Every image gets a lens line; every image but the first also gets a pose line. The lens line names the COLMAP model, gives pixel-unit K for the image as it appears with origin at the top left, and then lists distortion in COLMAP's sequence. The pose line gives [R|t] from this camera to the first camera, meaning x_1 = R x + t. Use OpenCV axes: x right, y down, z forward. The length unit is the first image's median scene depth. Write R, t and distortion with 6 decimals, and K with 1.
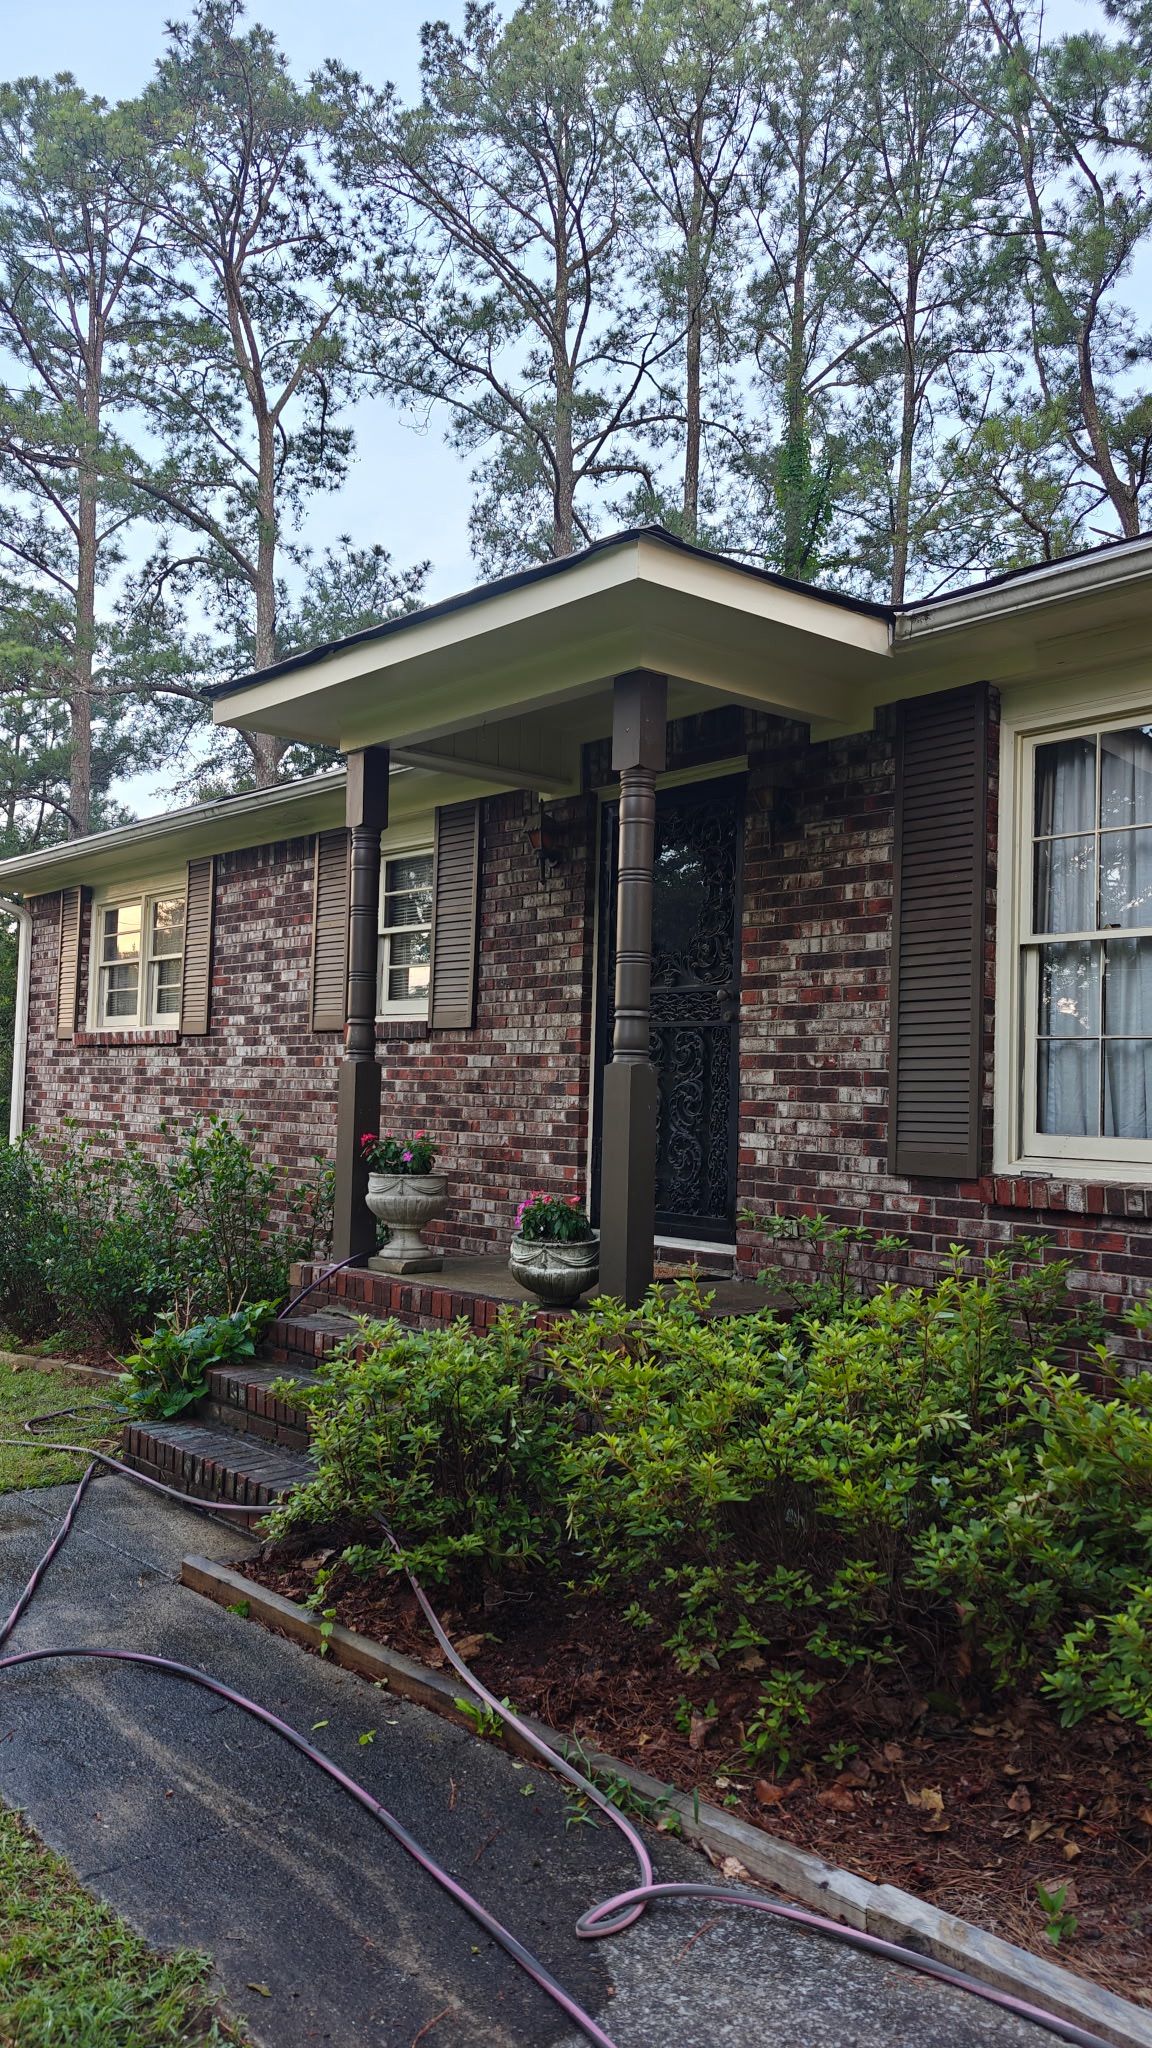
lens RADIAL K [[1396.1, 0, 588.9], [0, 1396.1, 1031.5], [0, 0, 1]] dist [0.060293, -0.067694]
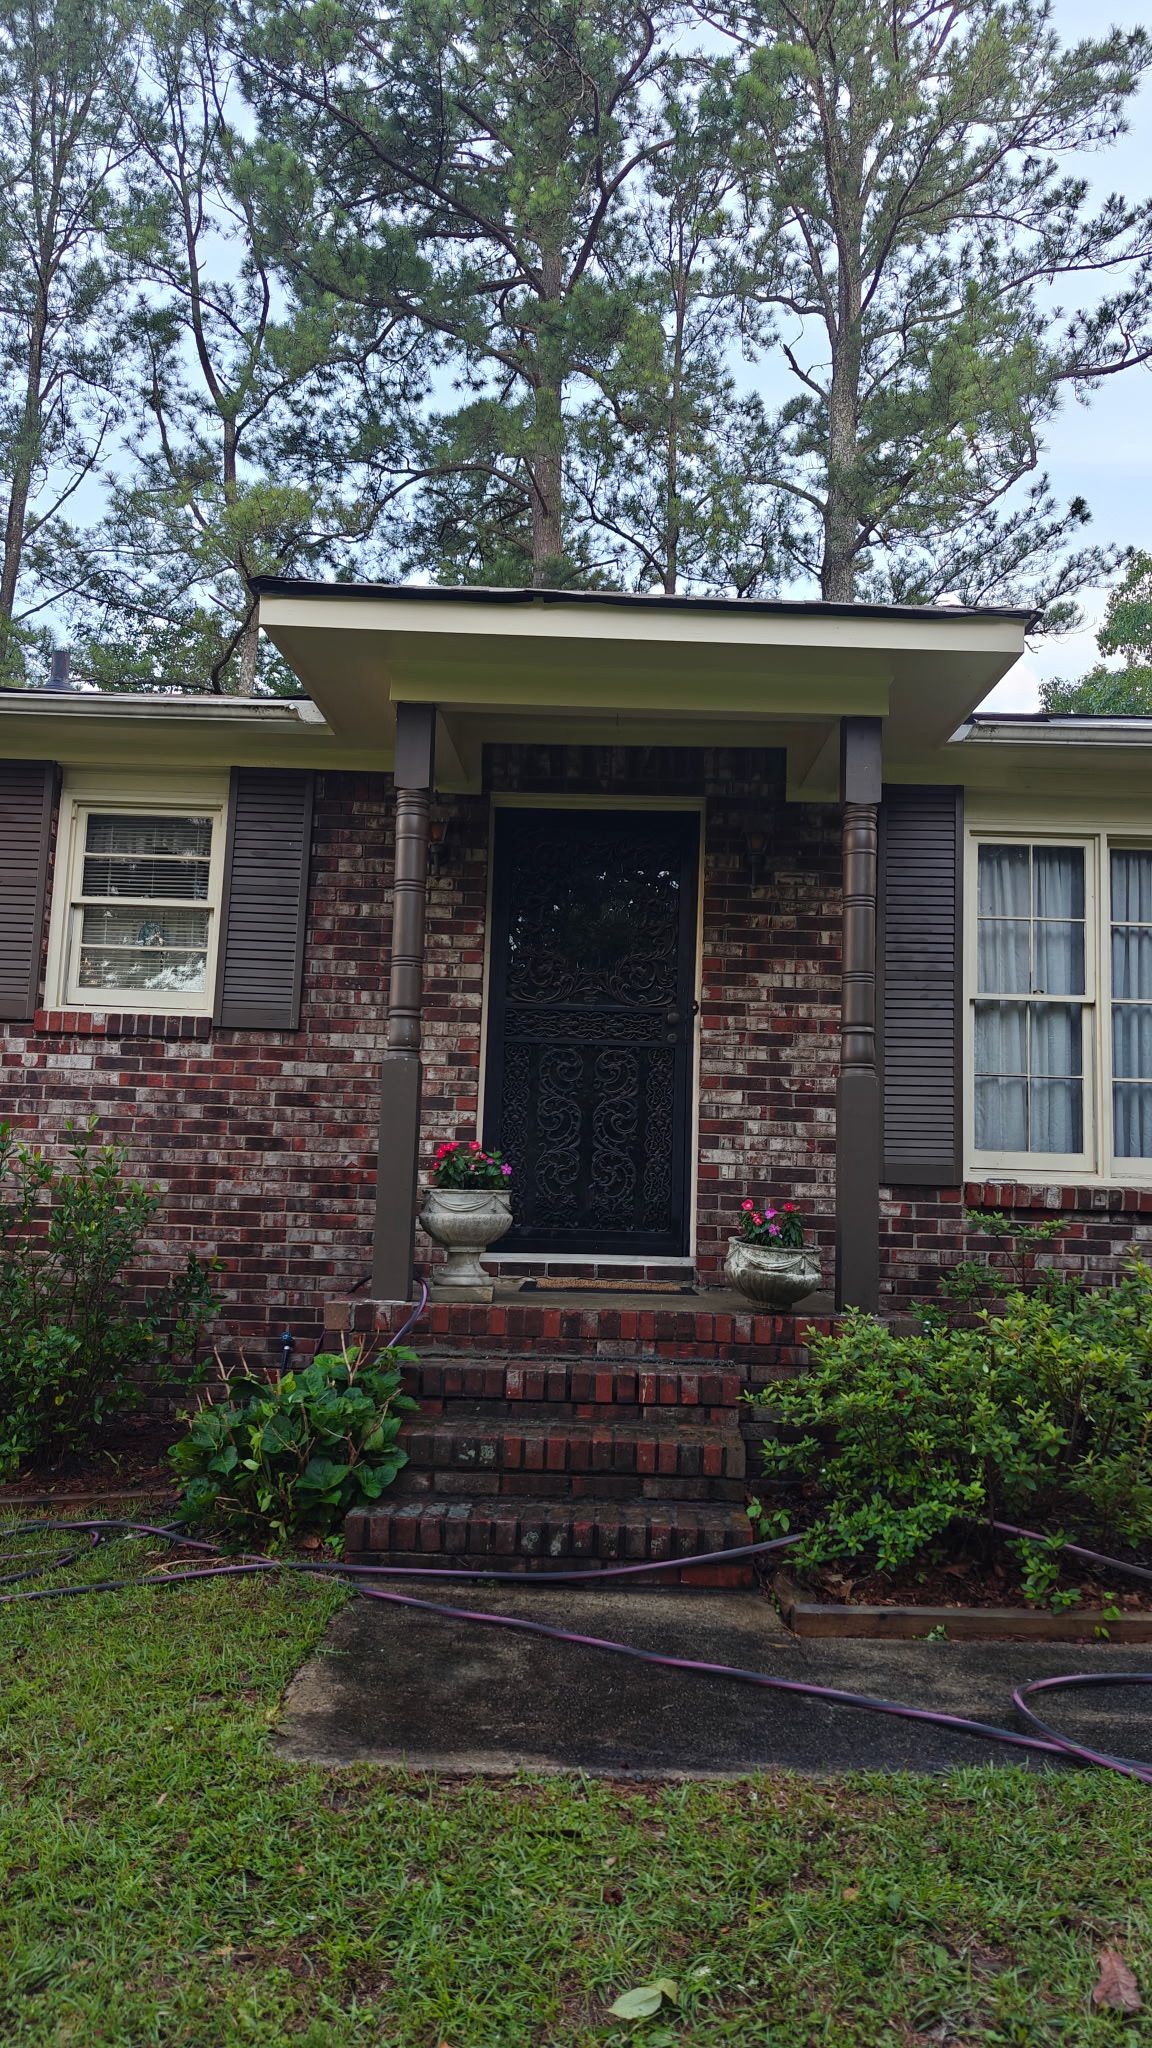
lens RADIAL K [[1396.1, 0, 588.9], [0, 1396.1, 1031.5], [0, 0, 1]] dist [0.060293, -0.067694]
pose [[0.686566, 0.076062, 0.723078, -0.477742], [-0.047904, 0.997084, -0.059400, 0.033418], [-0.725487, 0.006144, 0.688208, 0.220588]]
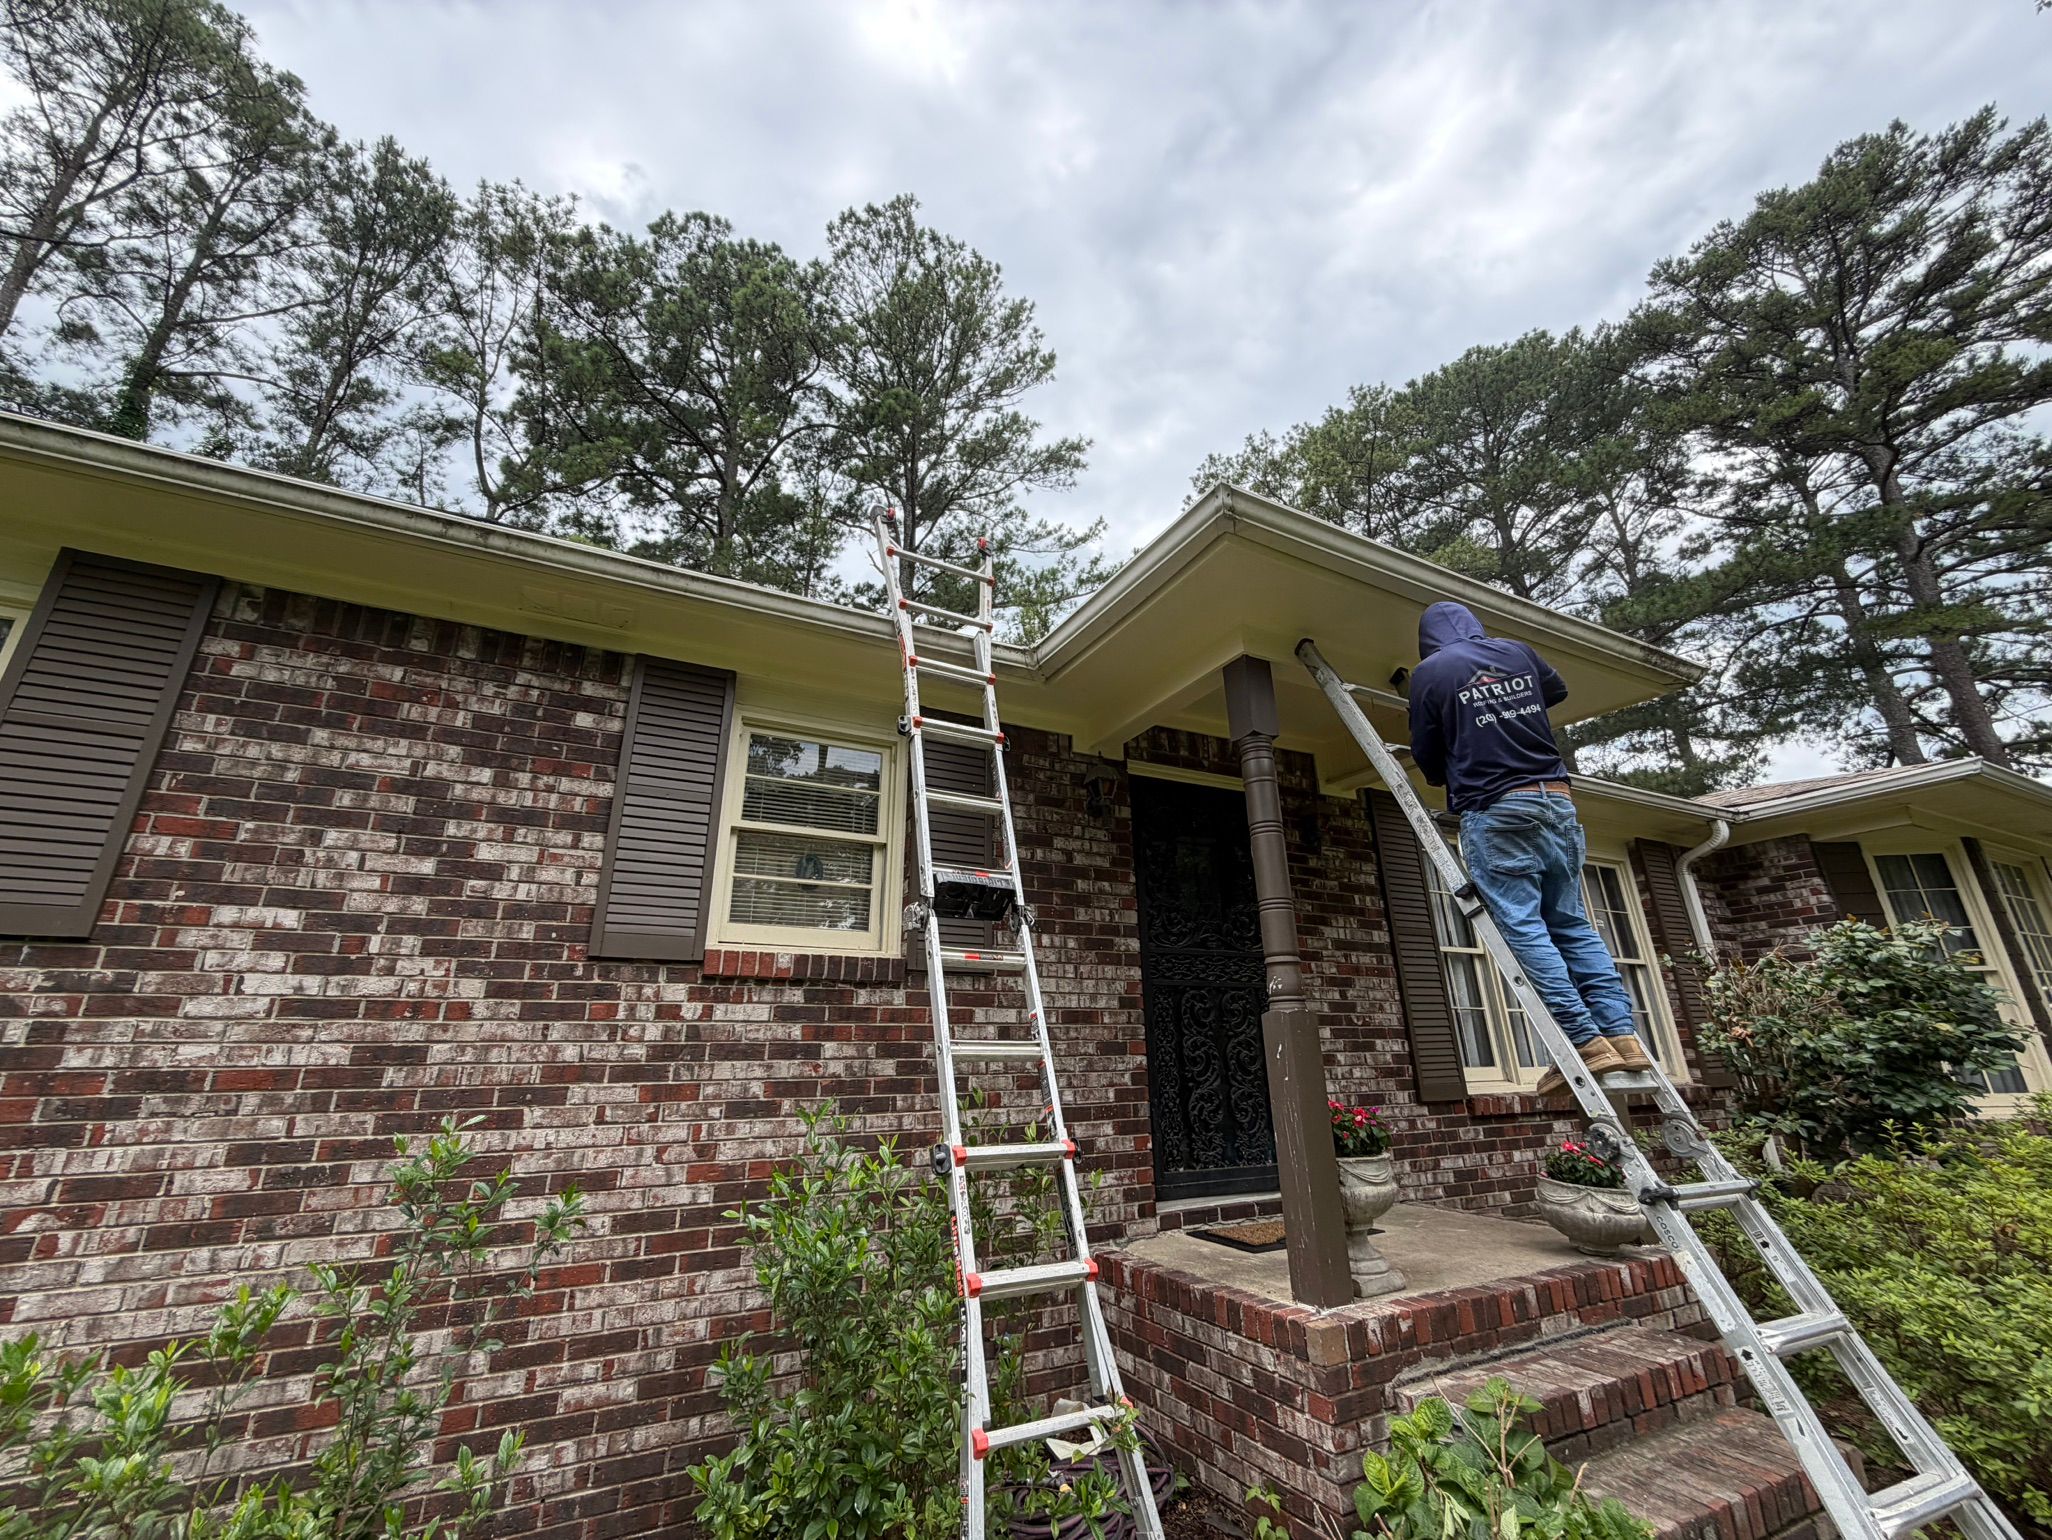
lens RADIAL K [[819.7, 0, 1026.0], [0, 819.7, 770.0], [0, 0, 1]] dist [0.000284, 0.000067]
pose [[0.272394, 0.297415, 0.915066, -0.458186], [-0.020815, 0.952627, -0.303427, 0.023983], [-0.961961, 0.063604, 0.265681, 0.683106]]
